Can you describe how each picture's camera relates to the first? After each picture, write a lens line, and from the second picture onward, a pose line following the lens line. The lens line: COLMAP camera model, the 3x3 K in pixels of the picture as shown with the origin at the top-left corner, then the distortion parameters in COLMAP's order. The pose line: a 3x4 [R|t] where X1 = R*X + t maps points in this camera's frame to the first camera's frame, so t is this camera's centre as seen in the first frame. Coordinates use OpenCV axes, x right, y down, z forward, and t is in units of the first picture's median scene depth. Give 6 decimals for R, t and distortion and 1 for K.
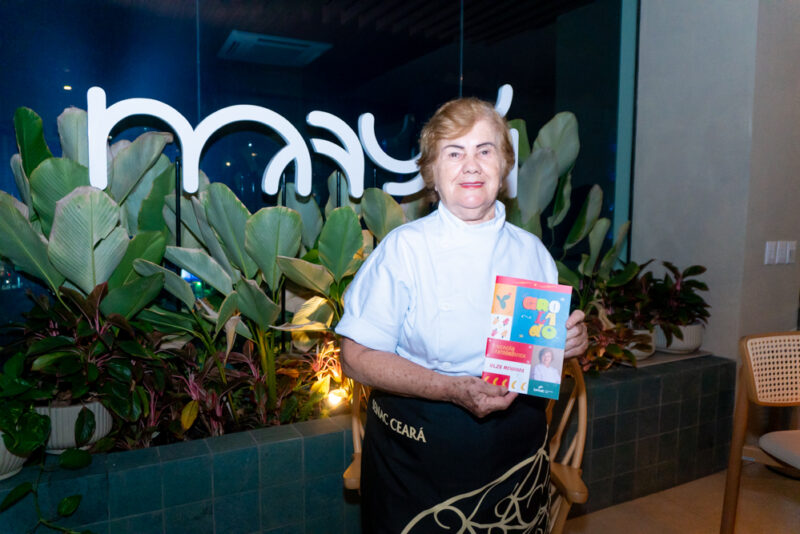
lens RADIAL K [[593.7, 0, 400.0], [0, 593.7, 267.0], [0, 0, 1]] dist [-0.015960, -0.011835]
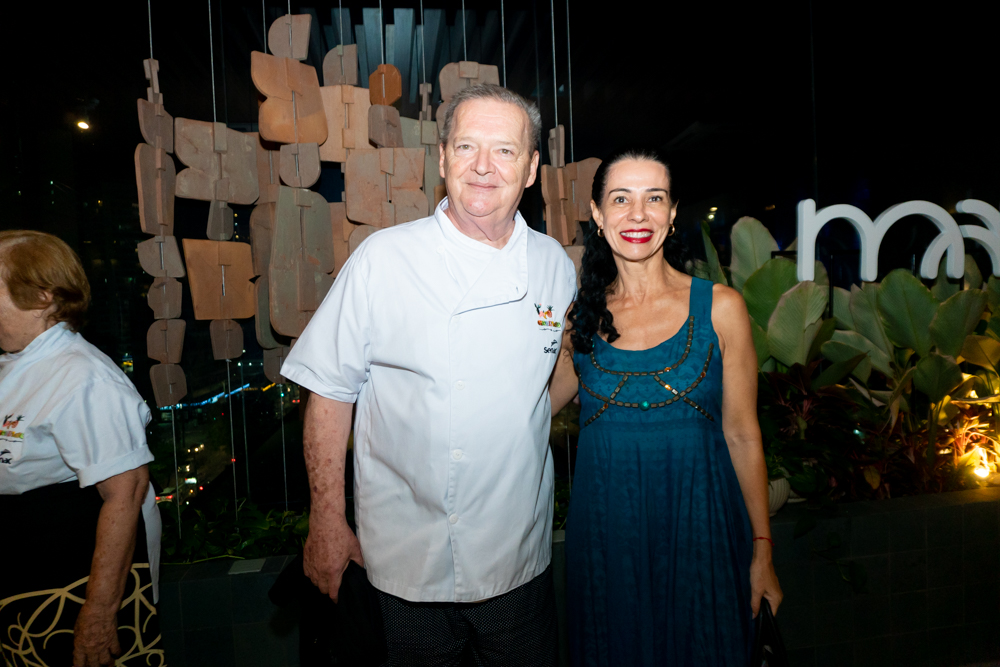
lens RADIAL K [[677.4, 0, 500.0], [0, 677.4, 333.5], [0, 0, 1]] dist [-0.010632, -0.004024]
pose [[0.939700, -0.042458, -0.339355, -0.529664], [0.024676, 0.998095, -0.056545, 0.028536], [0.341109, 0.044761, 0.938957, -0.424188]]
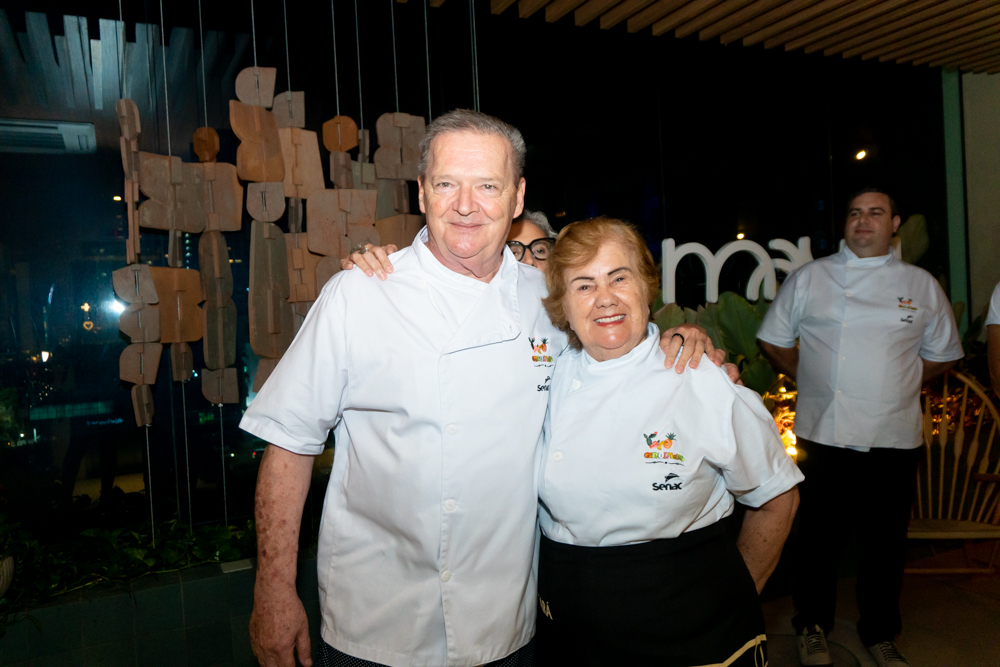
lens RADIAL K [[791.5, 0, 500.0], [0, 791.5, 333.5], [0, 0, 1]] dist [0.005596, -0.013120]
pose [[0.996814, -0.067278, -0.042834, -0.719724], [0.064185, 0.995488, -0.069882, 0.046960], [0.047342, 0.066910, 0.996635, -0.870804]]
